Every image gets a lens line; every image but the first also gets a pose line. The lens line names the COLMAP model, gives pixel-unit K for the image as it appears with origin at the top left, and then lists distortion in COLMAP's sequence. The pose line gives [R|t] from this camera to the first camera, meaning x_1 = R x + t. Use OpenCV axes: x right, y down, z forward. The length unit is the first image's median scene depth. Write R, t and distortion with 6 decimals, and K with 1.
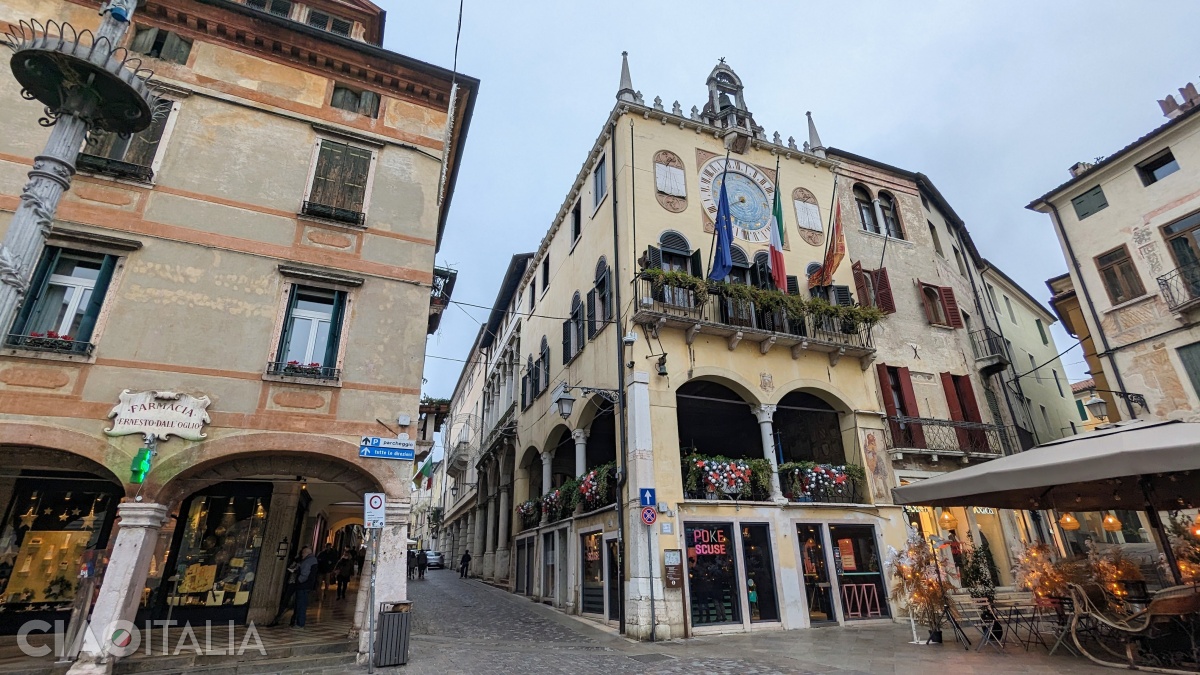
lens RADIAL K [[565.7, 0, 598.2], [0, 565.7, 335.1], [0, 0, 1]] dist [0.001159, 0.001081]
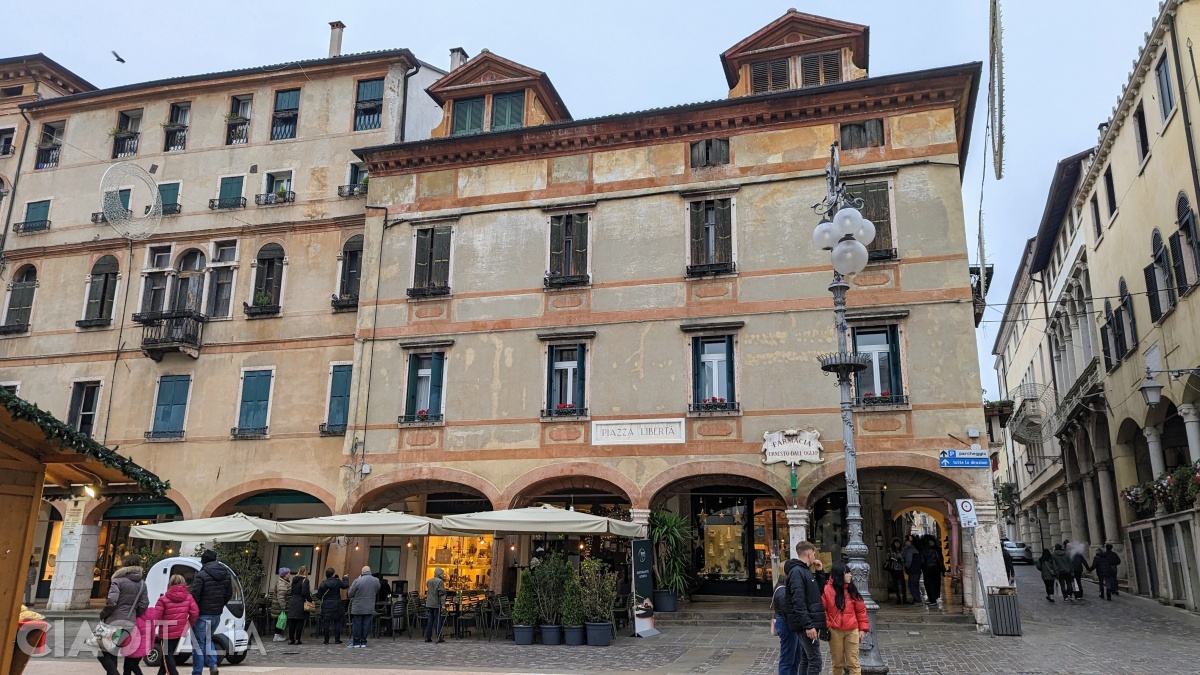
lens RADIAL K [[847.5, 0, 594.3], [0, 847.5, 348.3], [0, 0, 1]] dist [0.050685, -0.042336]
pose [[0.760741, -0.130834, -0.635733, 0.169601], [0.222246, 0.972771, 0.065750, -0.269327], [0.609820, -0.191308, 0.769104, -0.673167]]
